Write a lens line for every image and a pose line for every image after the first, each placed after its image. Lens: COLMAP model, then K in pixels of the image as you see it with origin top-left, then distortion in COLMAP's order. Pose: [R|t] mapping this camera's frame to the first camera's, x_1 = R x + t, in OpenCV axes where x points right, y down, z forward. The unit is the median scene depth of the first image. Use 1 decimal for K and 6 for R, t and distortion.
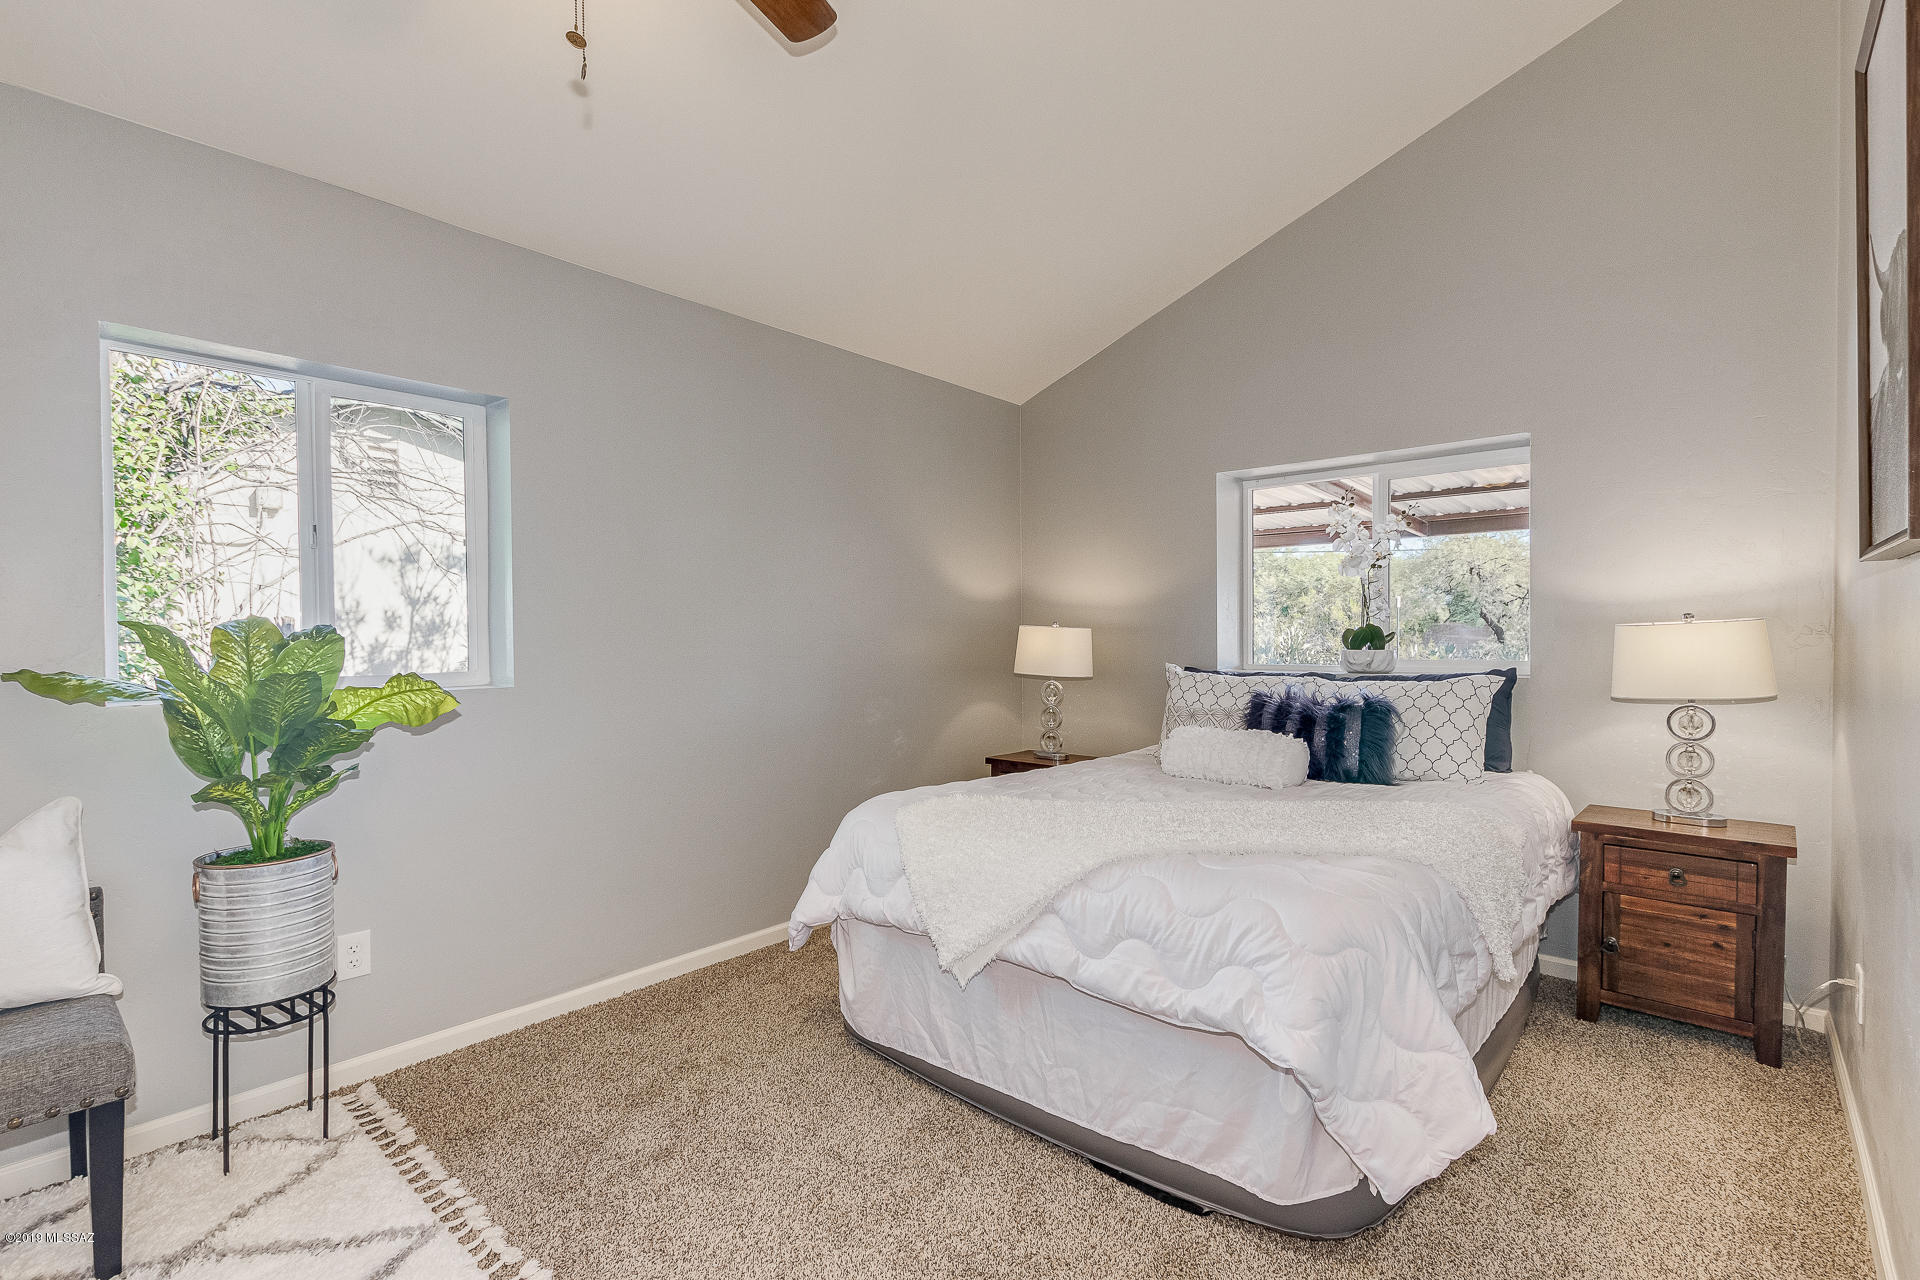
lens RADIAL K [[875.8, 0, 964.2], [0, 875.8, 643.0], [0, 0, 1]] dist [0.011613, -0.004991]
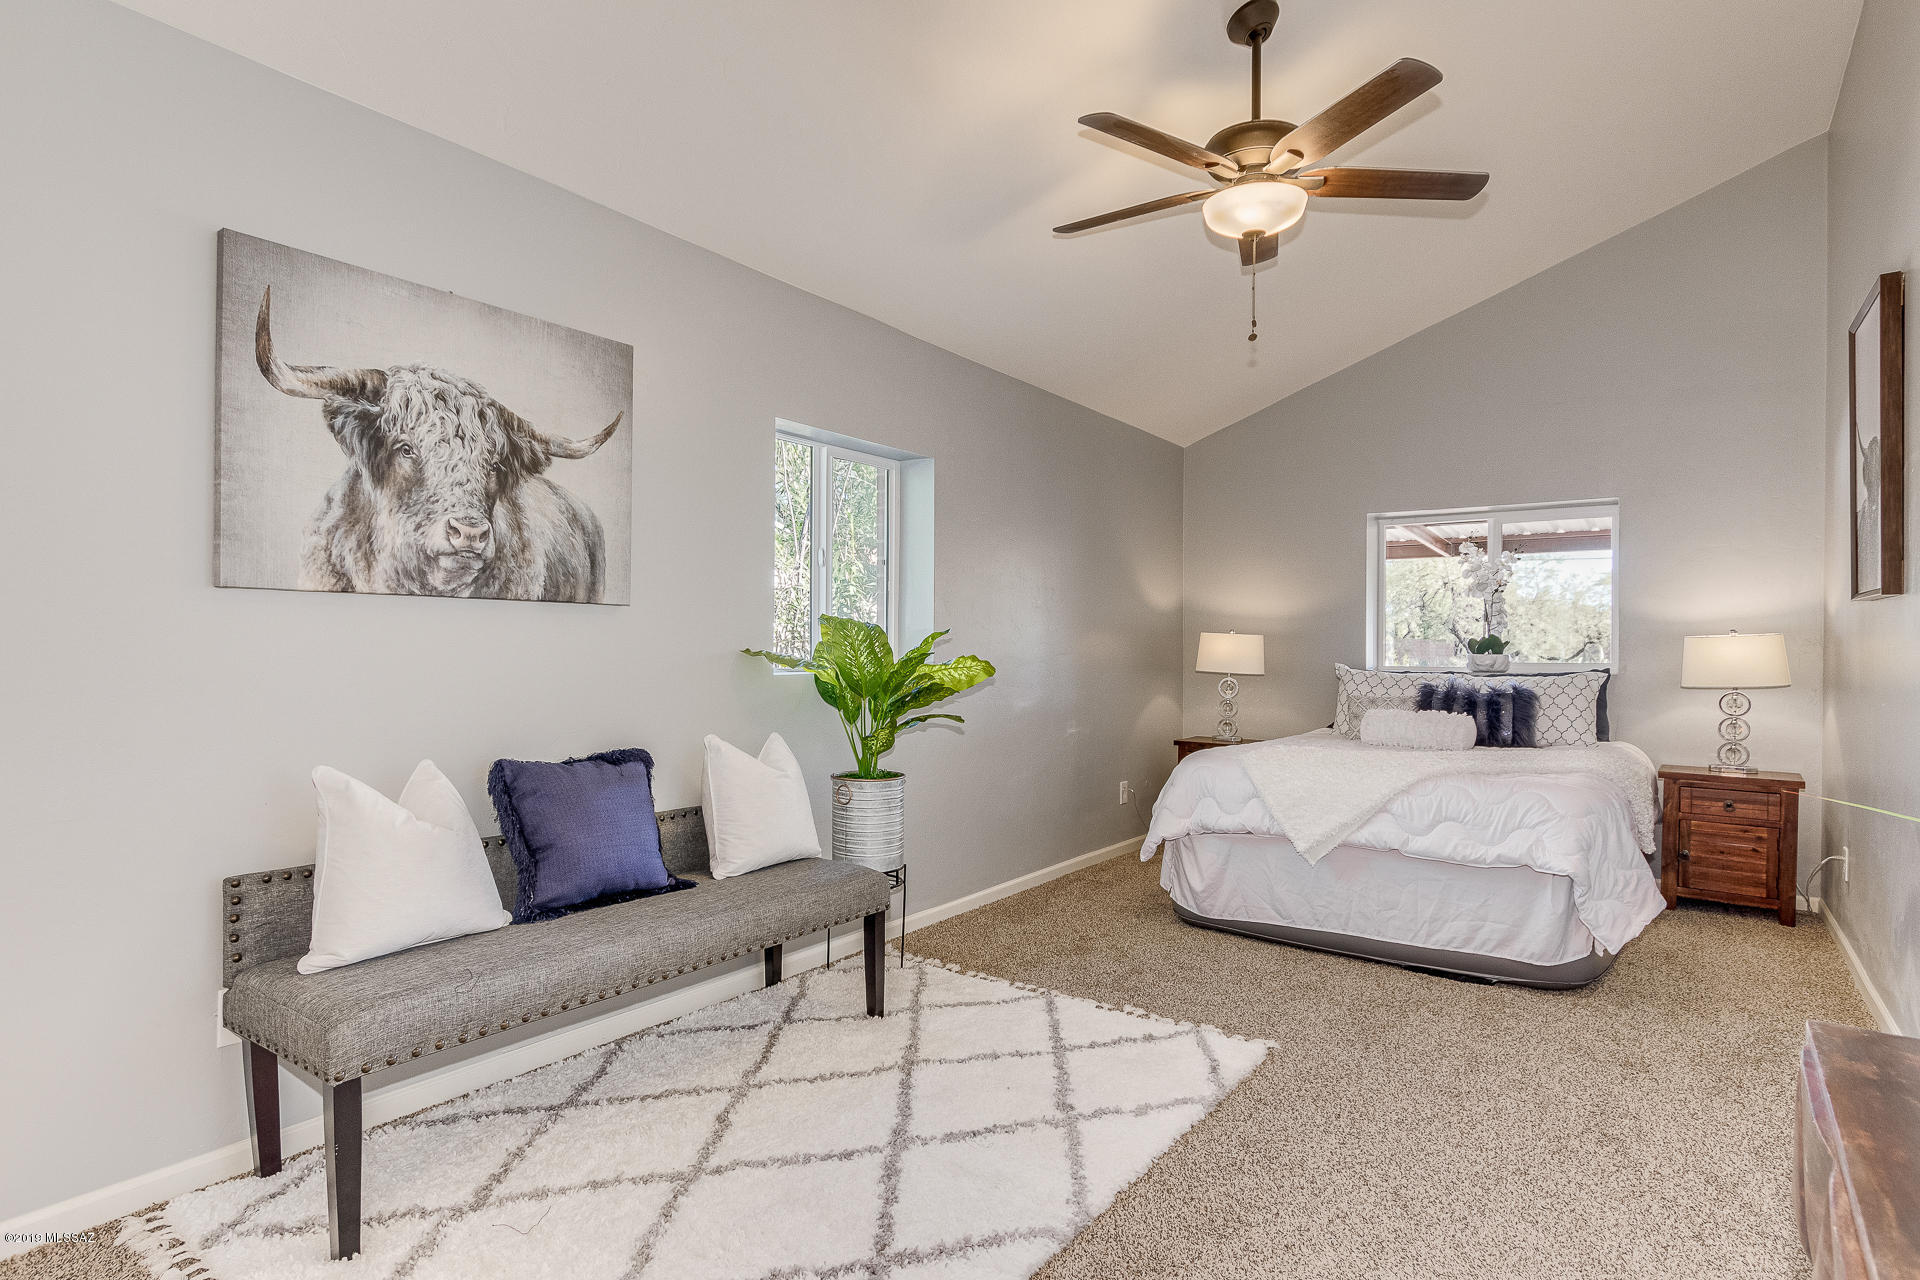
lens RADIAL K [[999.0, 0, 956.1], [0, 999.0, 637.4], [0, 0, 1]] dist [-0.002686, 0.004108]
pose [[0.995663, 0.014160, 0.091946, -0.674014], [-0.012588, 0.999765, -0.017656, 0.026940], [-0.092175, 0.016422, 0.995607, -0.586582]]
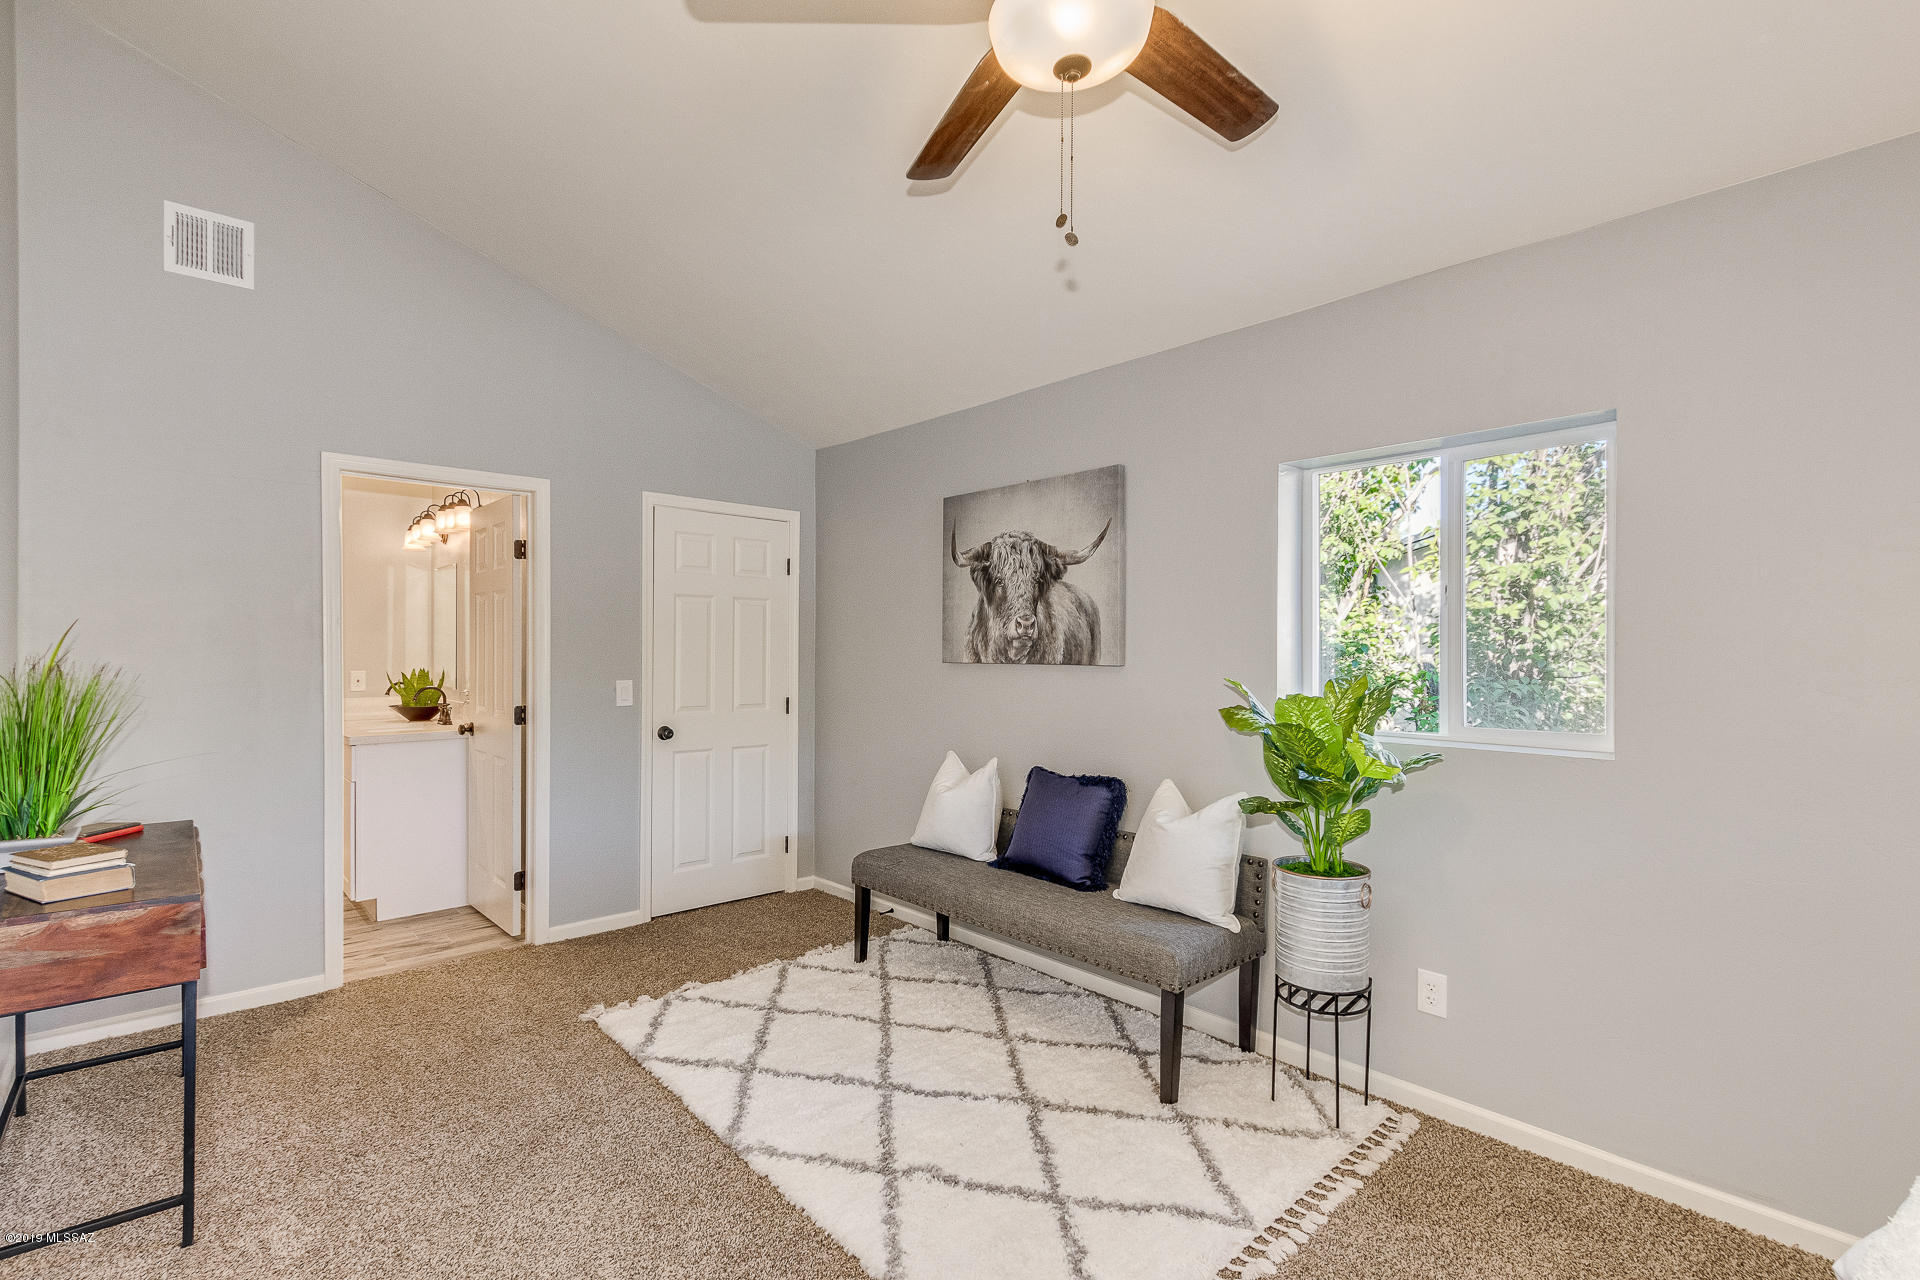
lens RADIAL K [[875.8, 0, 968.1], [0, 875.8, 648.3], [0, 0, 1]] dist [0.011613, -0.004991]
pose [[-0.102145, 0.001736, -0.994768, 0.399867], [-0.011429, 0.999930, 0.002919, -0.054816], [0.994704, 0.011667, -0.102119, 0.530090]]
